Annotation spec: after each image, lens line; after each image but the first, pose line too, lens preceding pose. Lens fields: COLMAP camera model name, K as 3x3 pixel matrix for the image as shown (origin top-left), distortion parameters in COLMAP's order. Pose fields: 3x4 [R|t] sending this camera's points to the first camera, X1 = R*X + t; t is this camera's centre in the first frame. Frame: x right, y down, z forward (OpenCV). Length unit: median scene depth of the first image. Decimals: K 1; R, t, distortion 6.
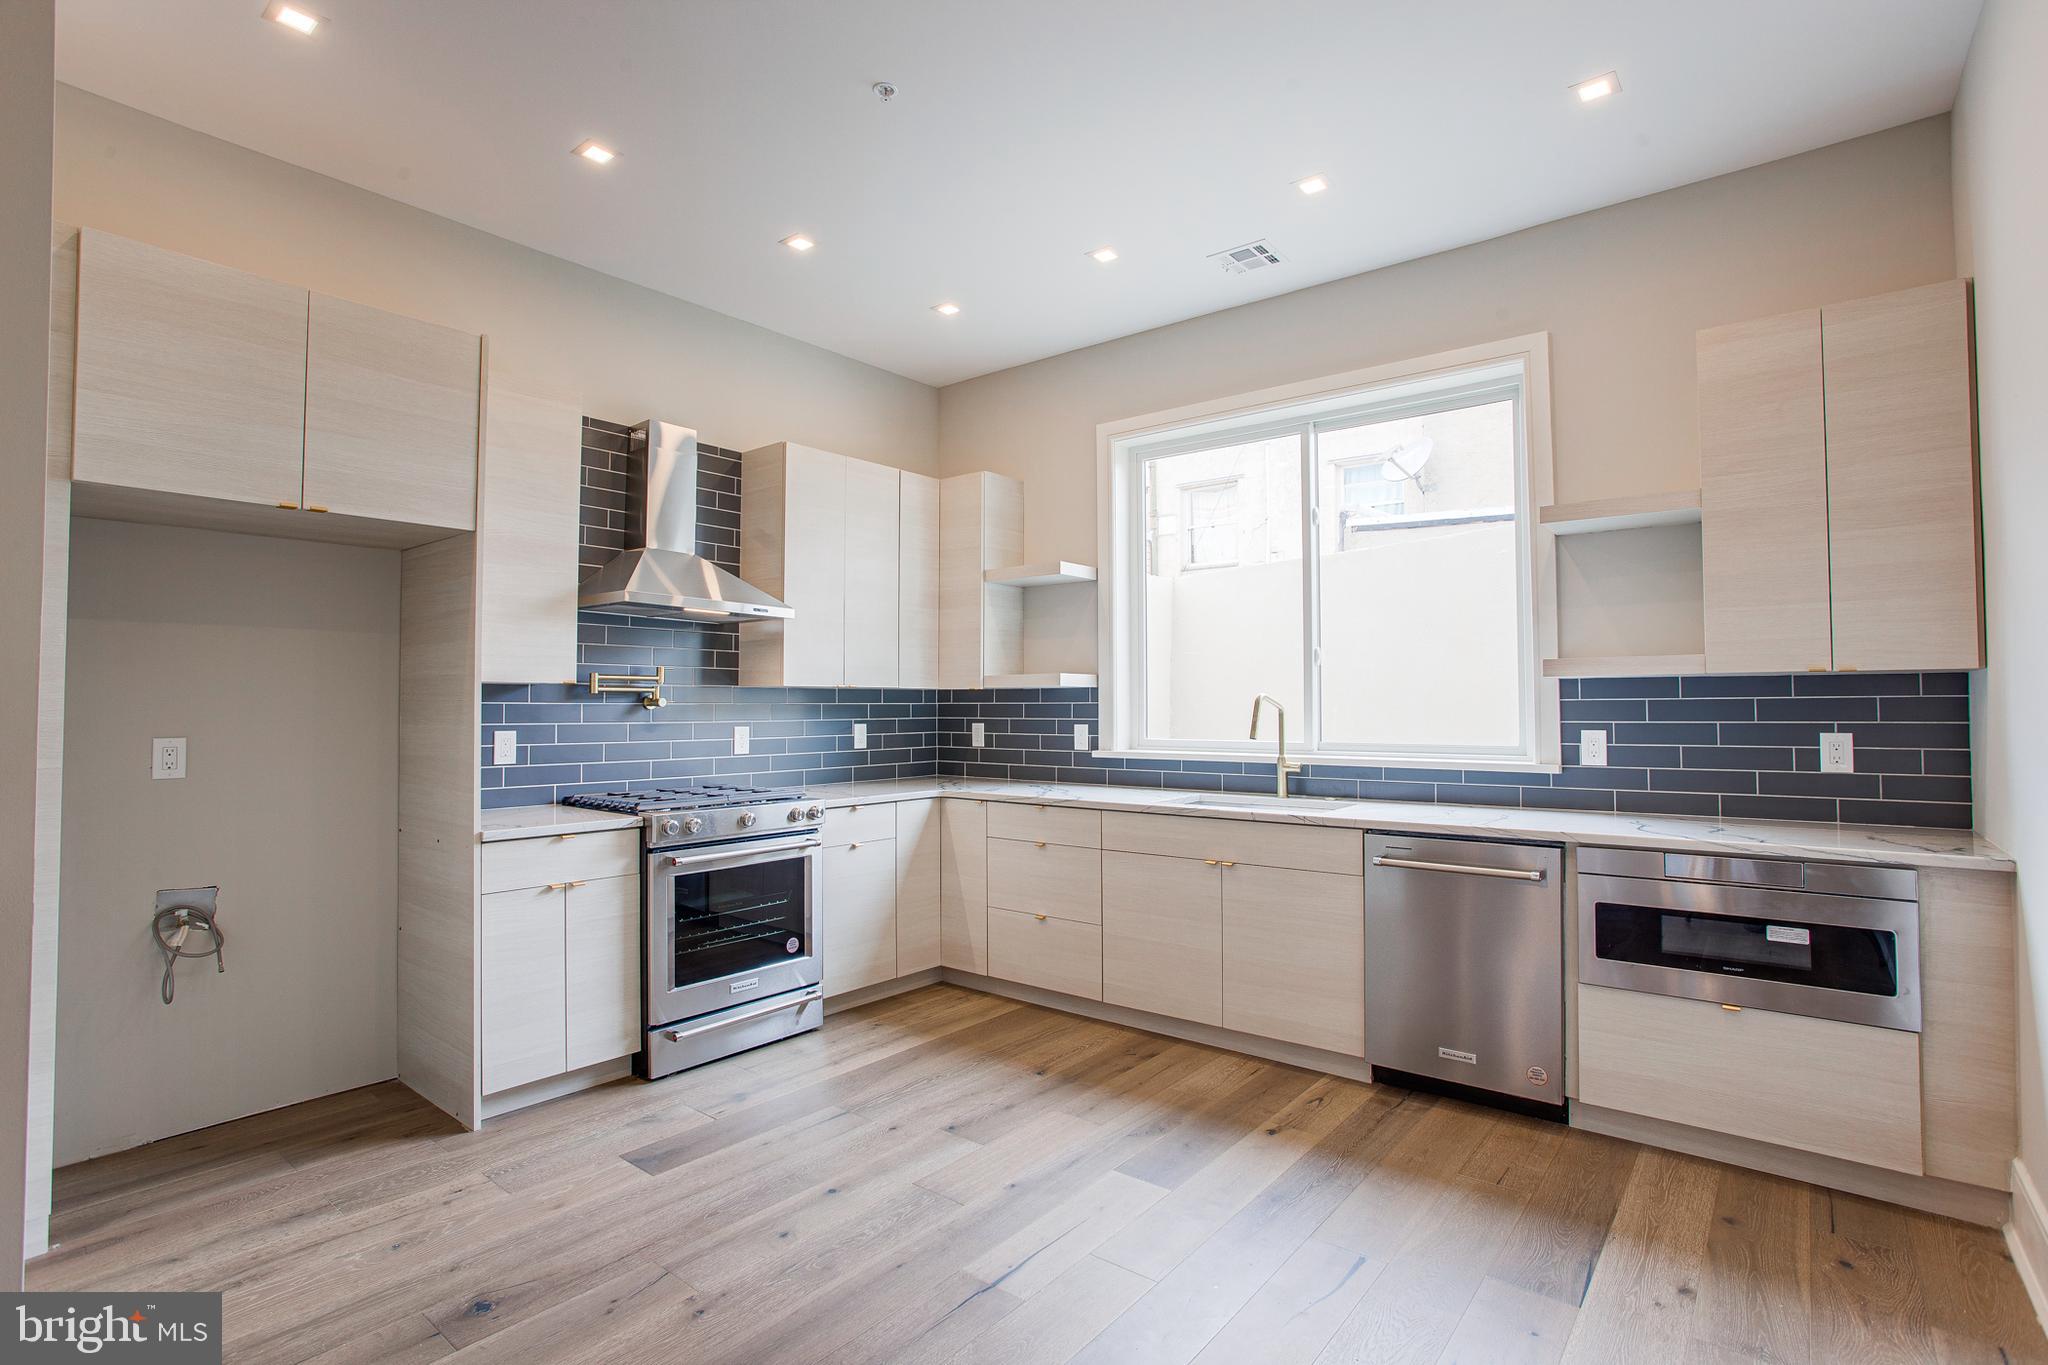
lens RADIAL K [[995.3, 0, 1024.0], [0, 995.3, 682.5], [0, 0, 1]] dist [0.000670, 0.000281]
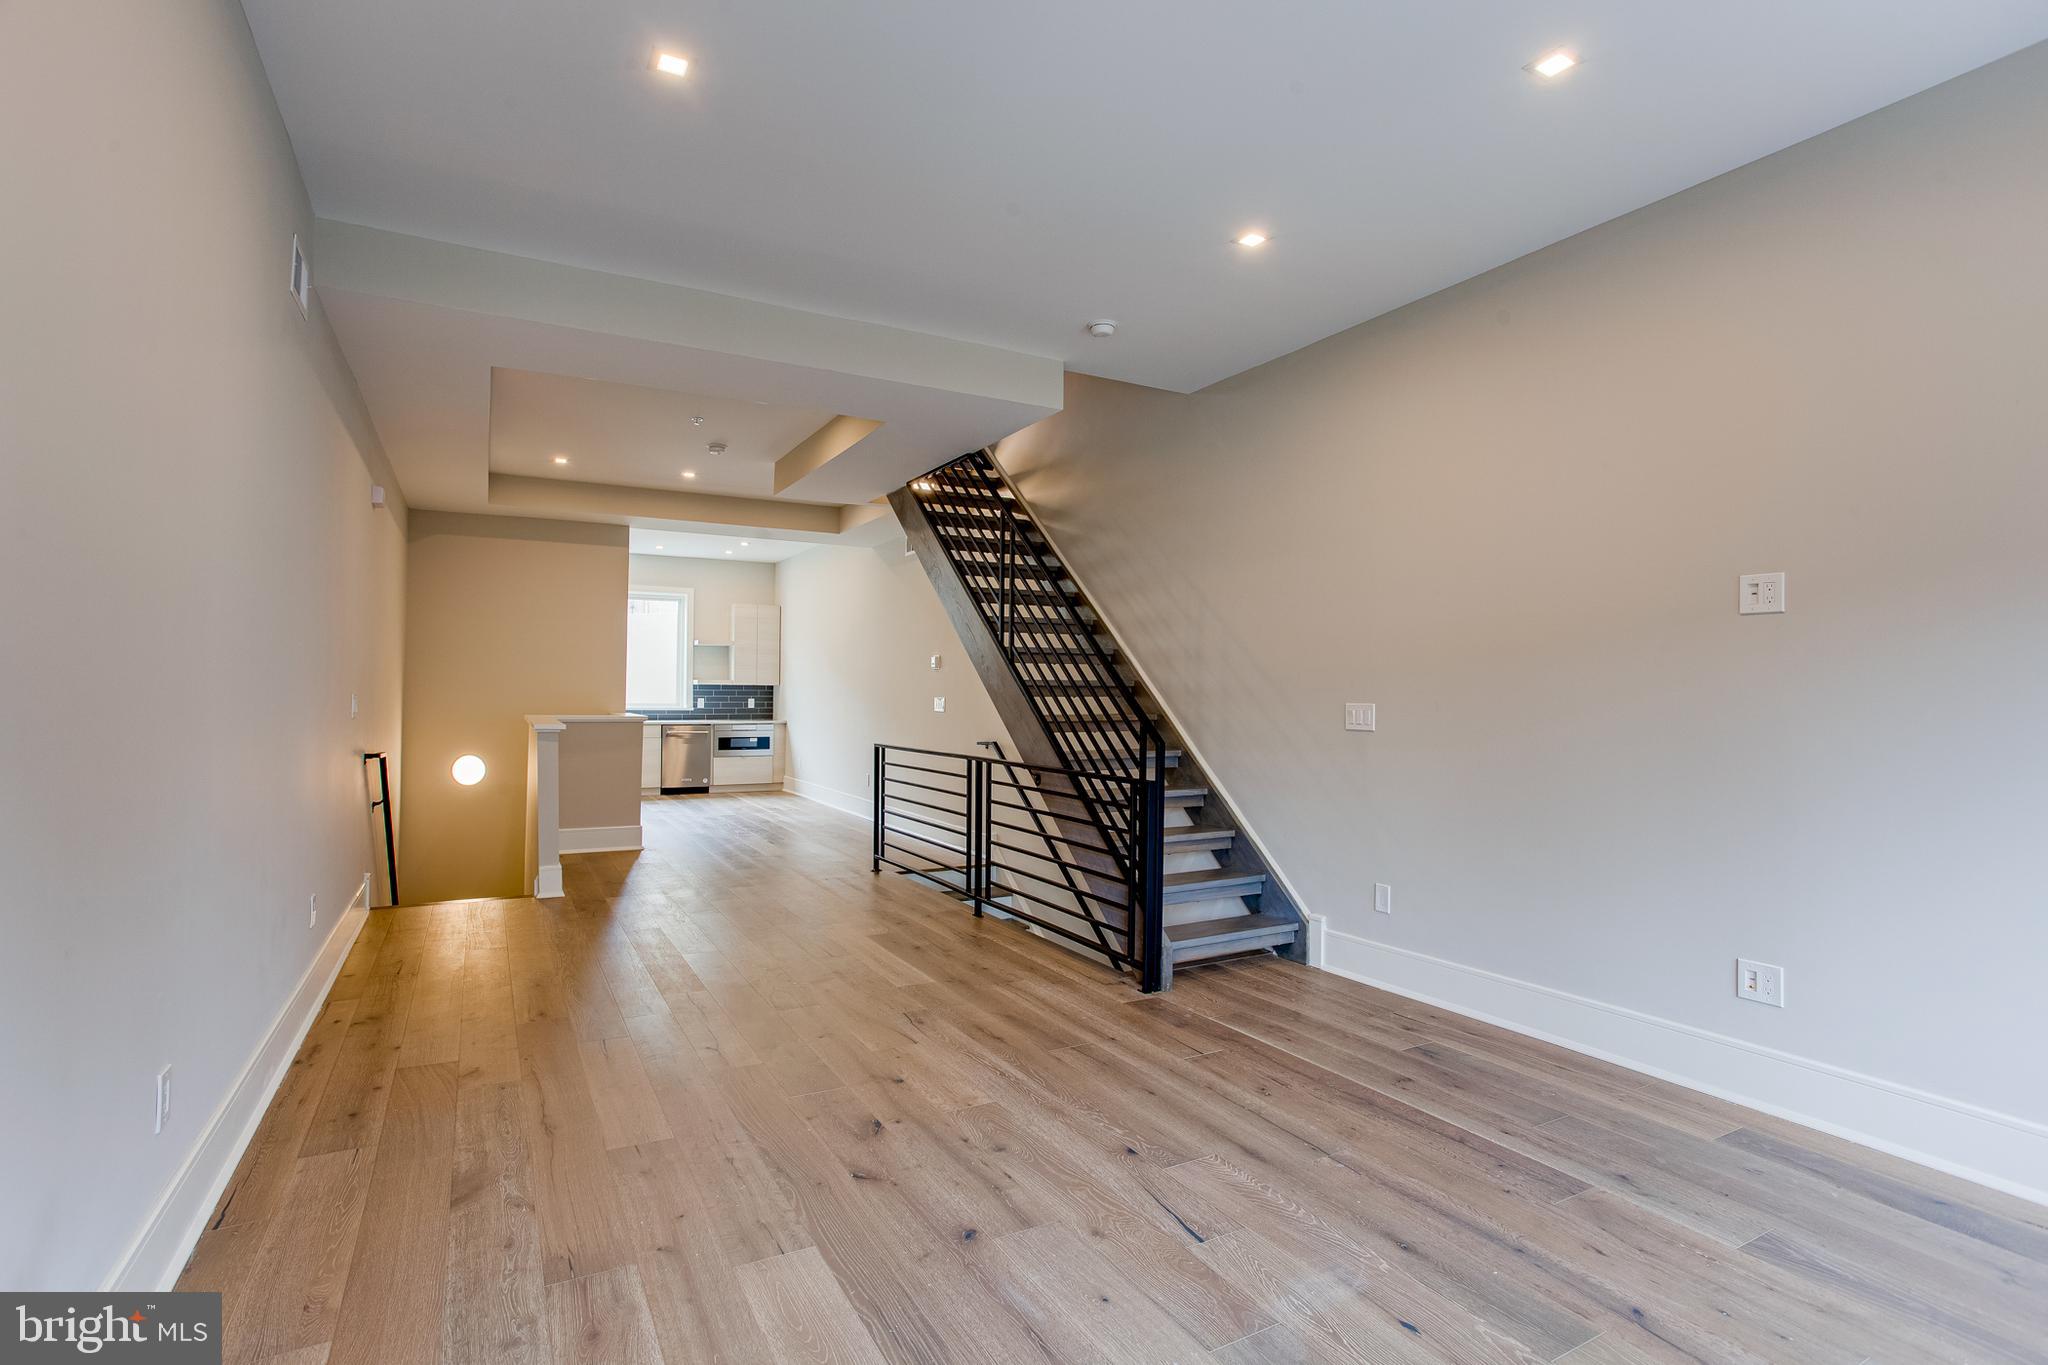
lens RADIAL K [[995.3, 0, 1024.0], [0, 995.3, 682.5], [0, 0, 1]] dist [0.000670, 0.000281]
pose [[0.382334, 0.013331, 0.923928, -2.849695], [-0.031878, 0.999491, -0.001229, -0.055713], [-0.923474, -0.028983, 0.382564, -1.840719]]
